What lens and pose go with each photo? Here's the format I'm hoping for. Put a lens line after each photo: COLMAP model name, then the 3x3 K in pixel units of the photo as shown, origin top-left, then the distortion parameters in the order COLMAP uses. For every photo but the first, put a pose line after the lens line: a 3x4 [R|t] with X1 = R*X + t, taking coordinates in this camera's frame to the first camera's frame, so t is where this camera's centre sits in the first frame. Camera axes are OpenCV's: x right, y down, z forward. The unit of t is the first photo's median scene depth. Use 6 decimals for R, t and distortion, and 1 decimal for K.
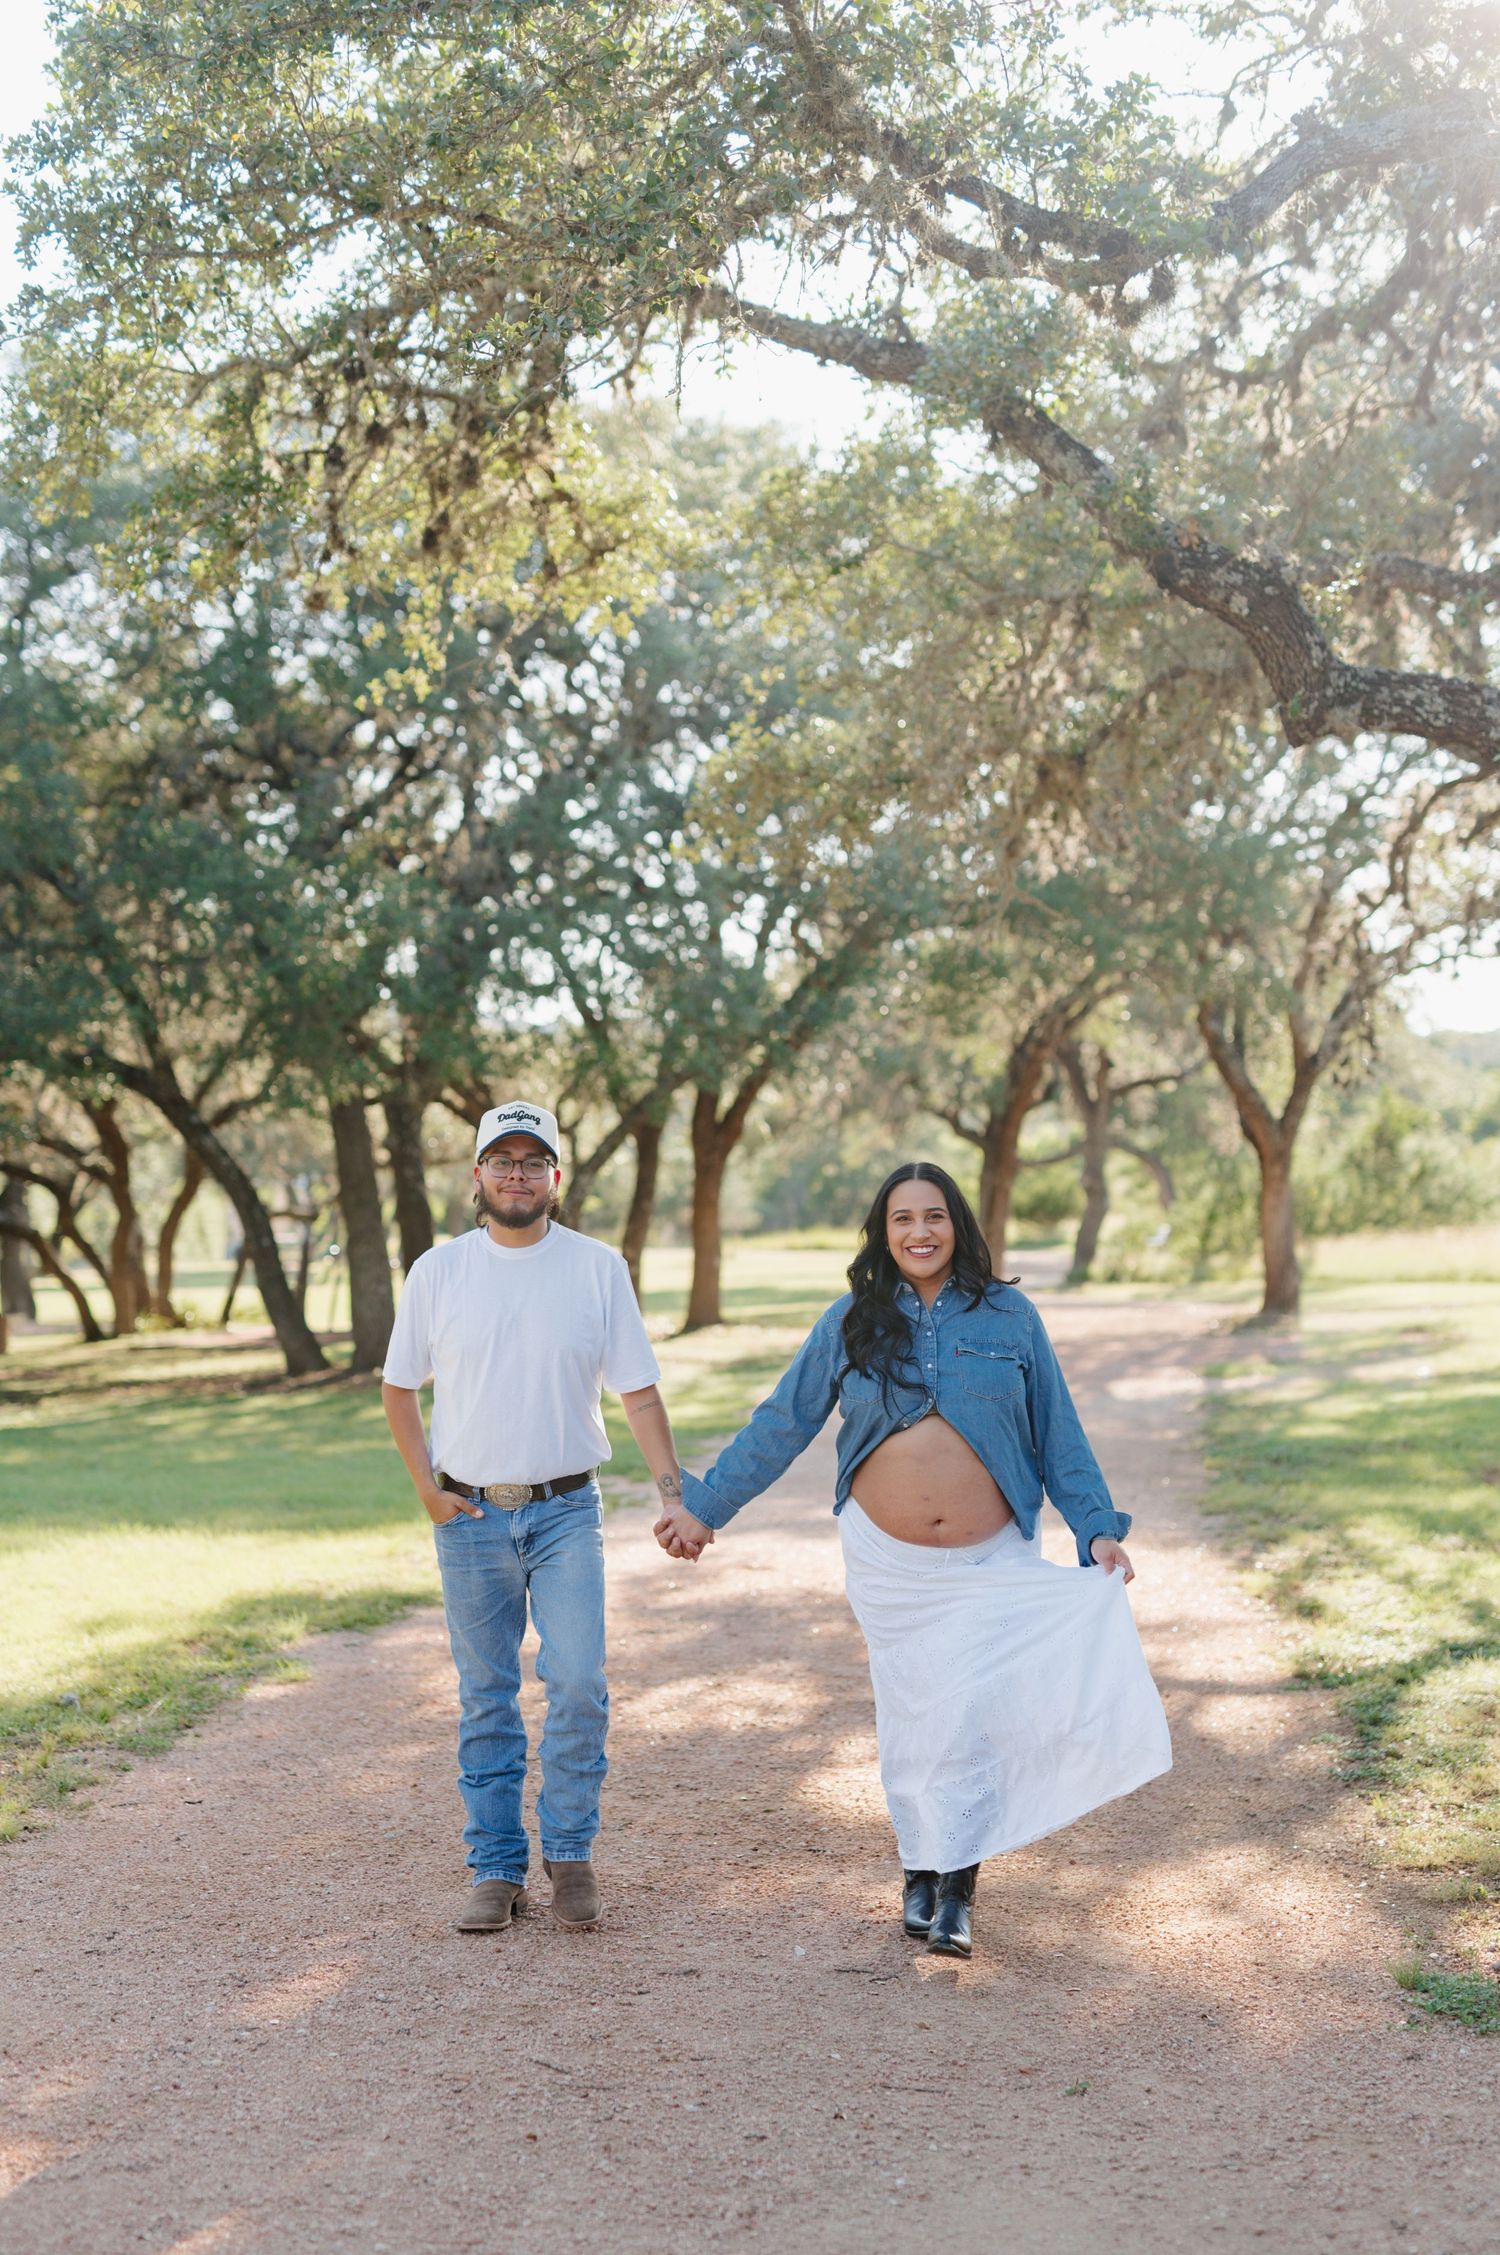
lens RADIAL K [[3716.1, 0, 750.0], [0, 3716.1, 1127.5], [0, 0, 1]] dist [-0.000015, 0.066195]
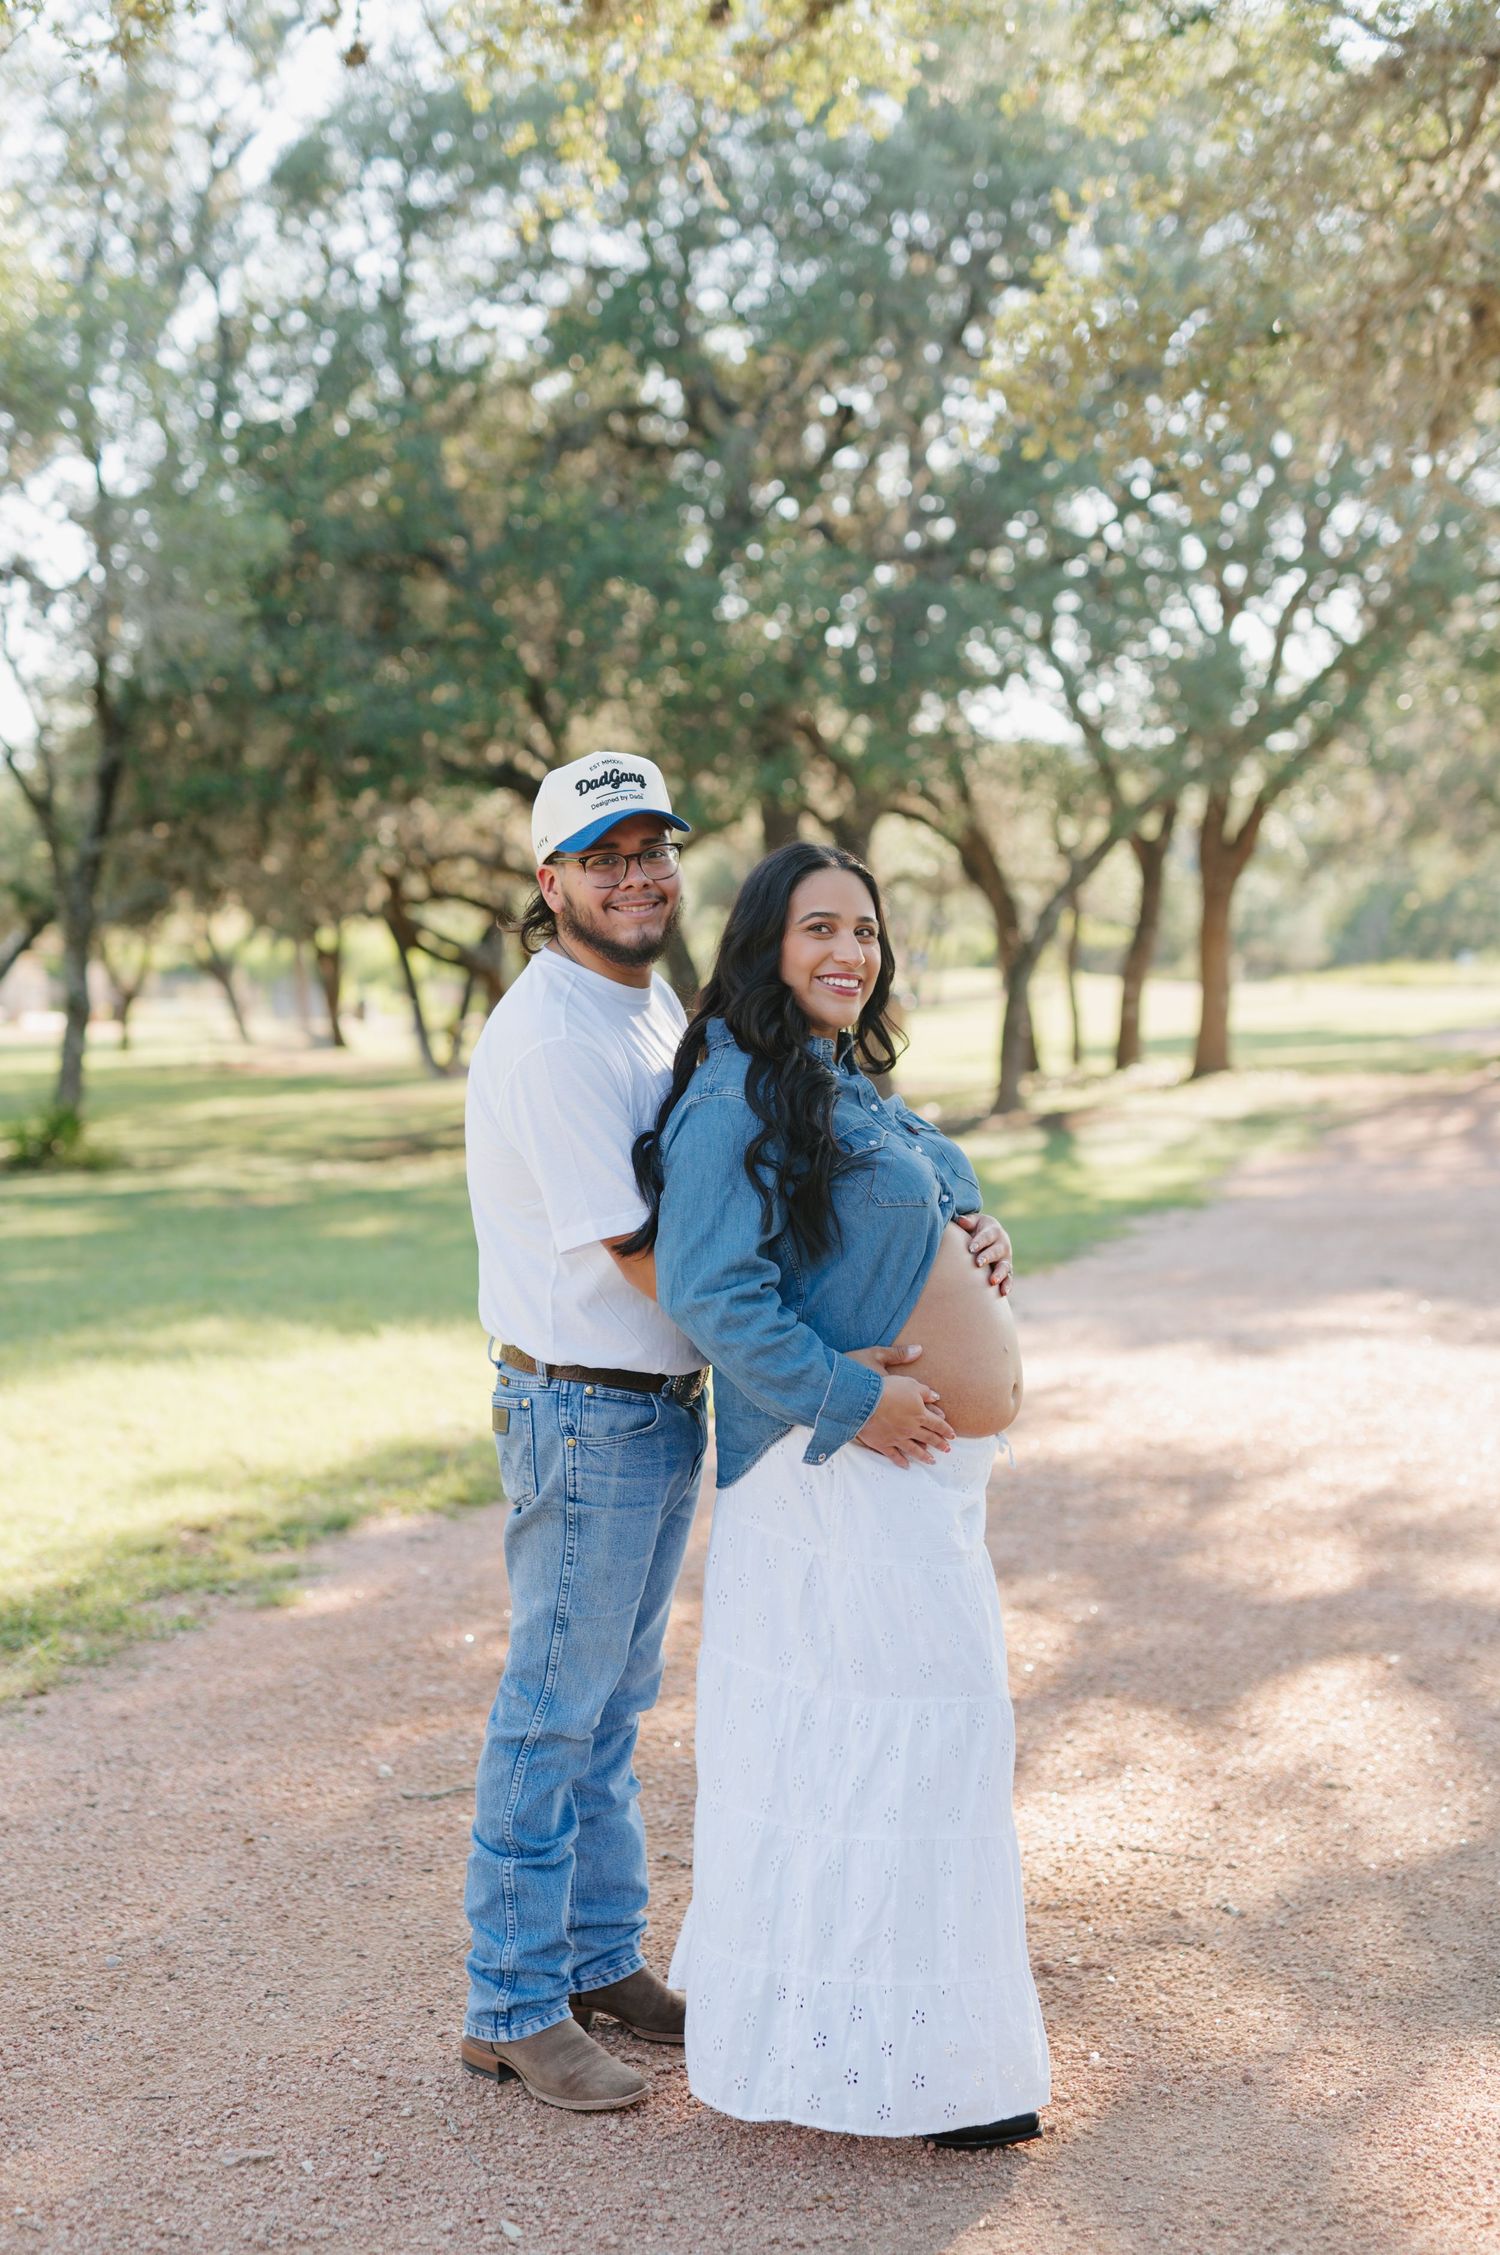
lens RADIAL K [[3494.4, 0, 727.5], [0, 3494.4, 1138.6], [0, 0, 1]] dist [0.013110, 0.028516]
pose [[0.979569, 0.010108, -0.200853, 0.052184], [0.005270, 0.997103, 0.075881, 0.006777], [0.201038, -0.075389, 0.976678, 0.216972]]
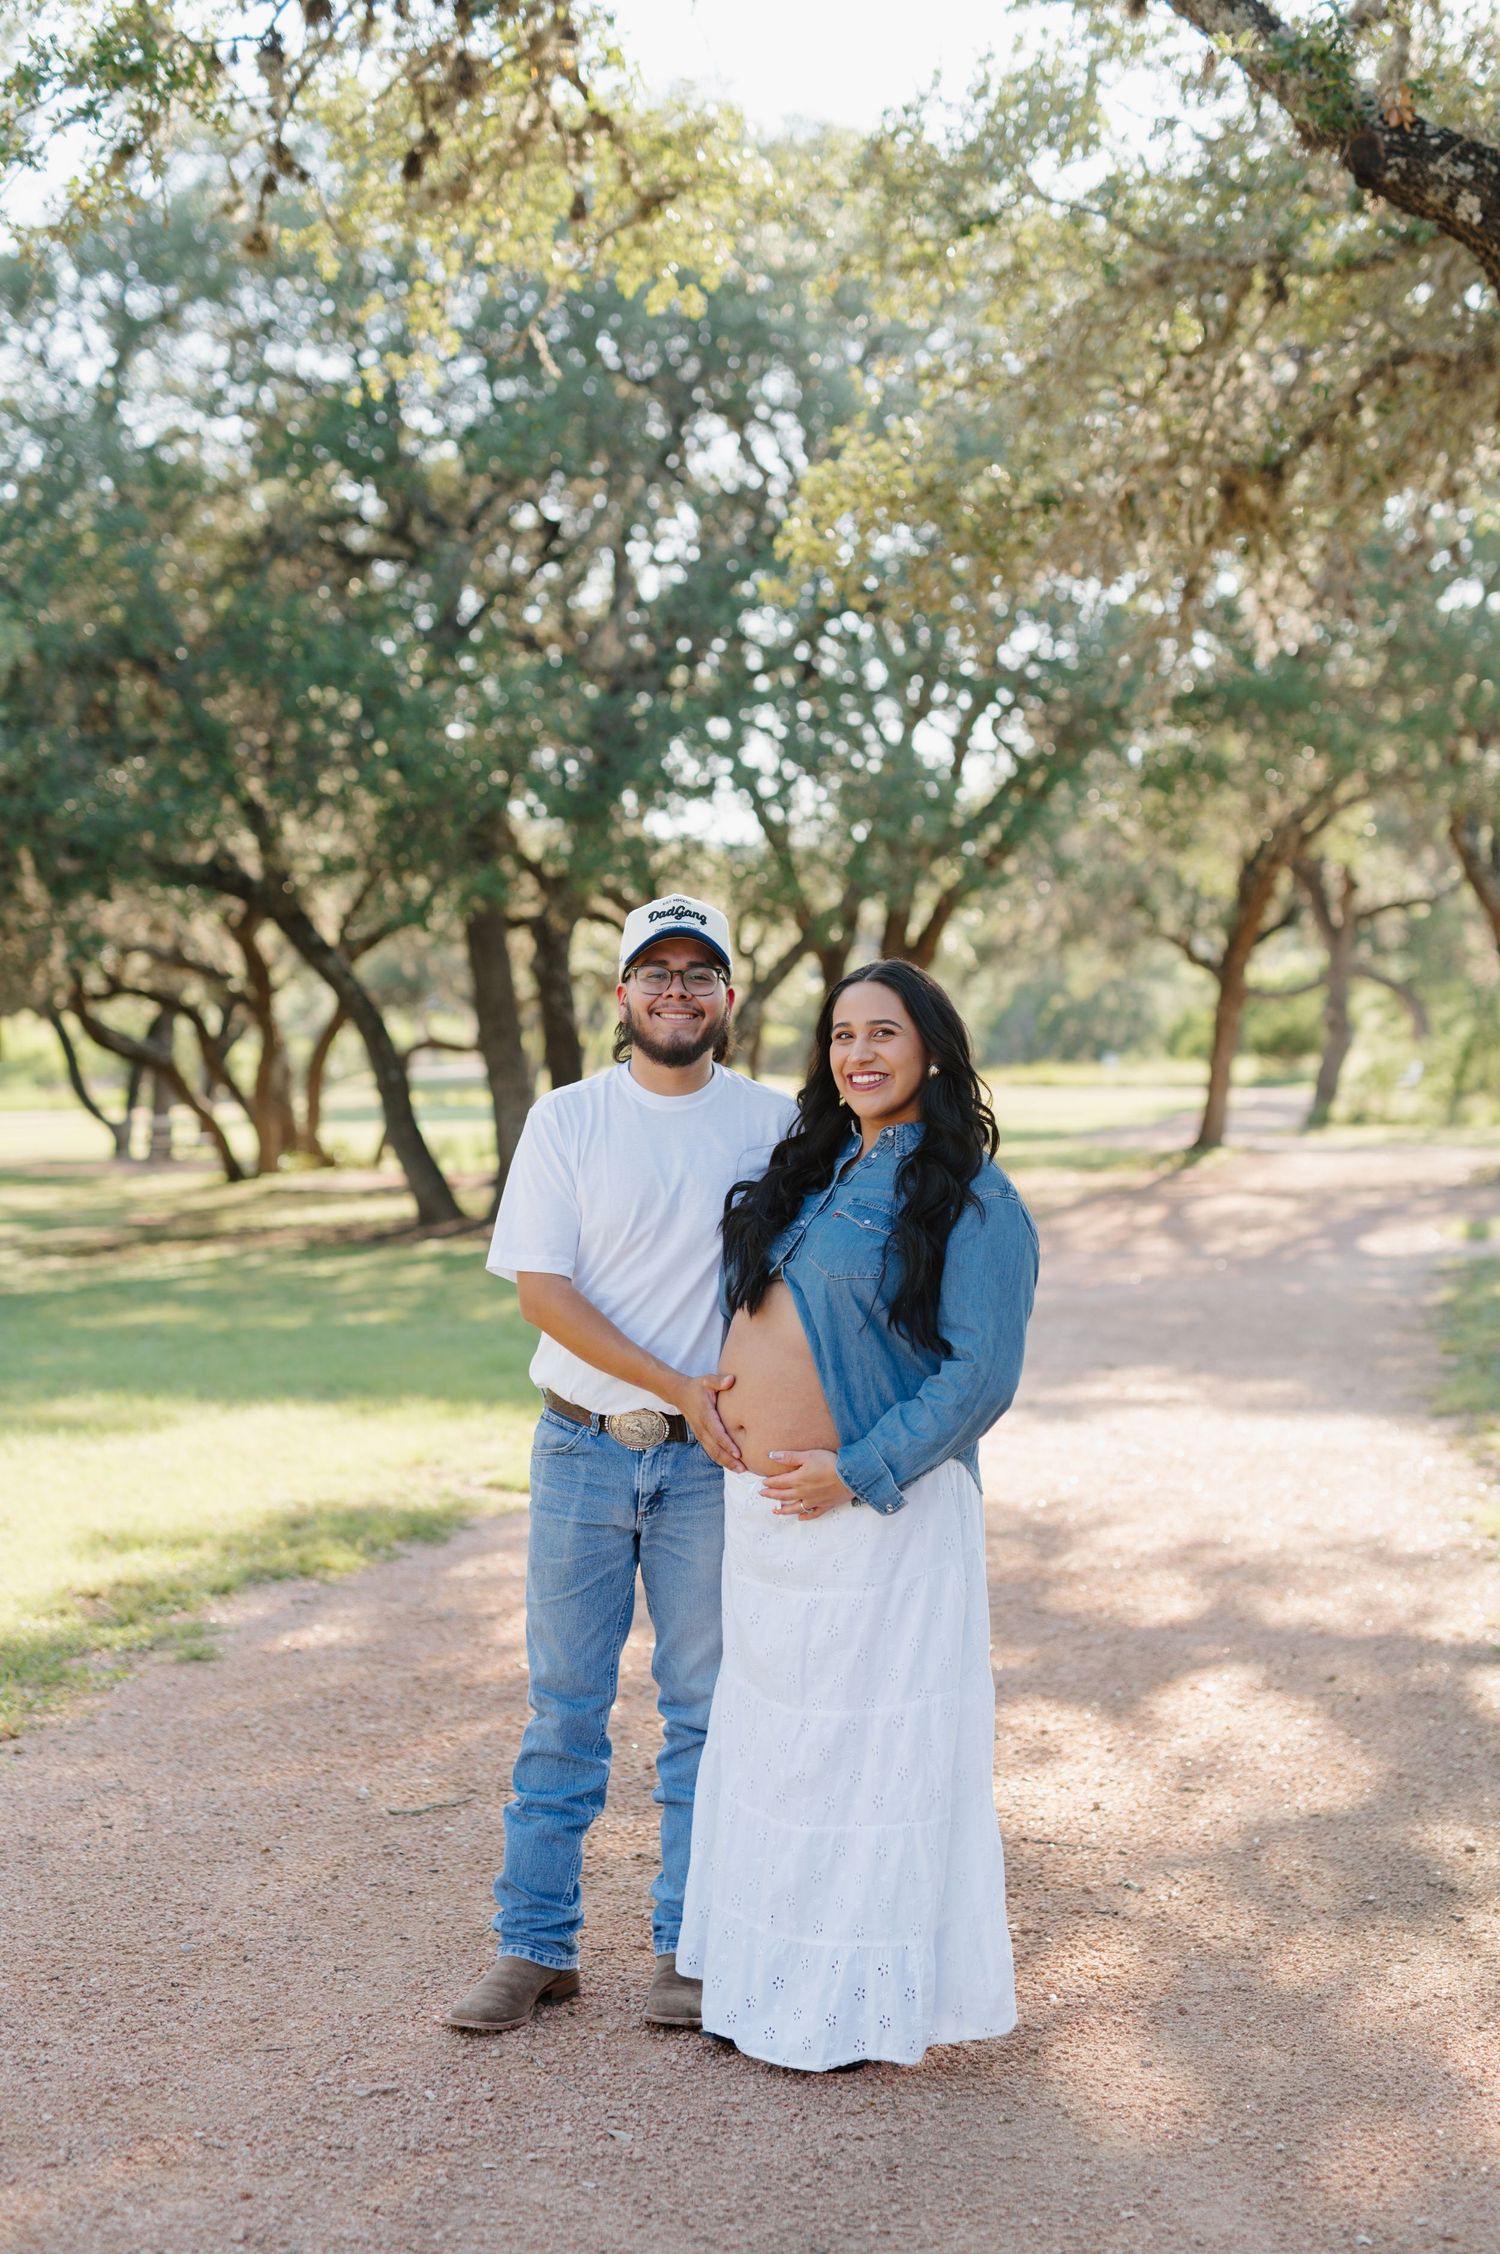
lens RADIAL K [[3611.2, 0, 784.0], [0, 3611.2, 1086.2], [0, 0, 1]] dist [0.008197, 0.071798]
pose [[0.997640, 0.006995, -0.068301, 0.026572], [-0.004661, 0.999402, 0.034270, 0.003498], [0.068500, -0.033871, 0.997076, 0.157499]]
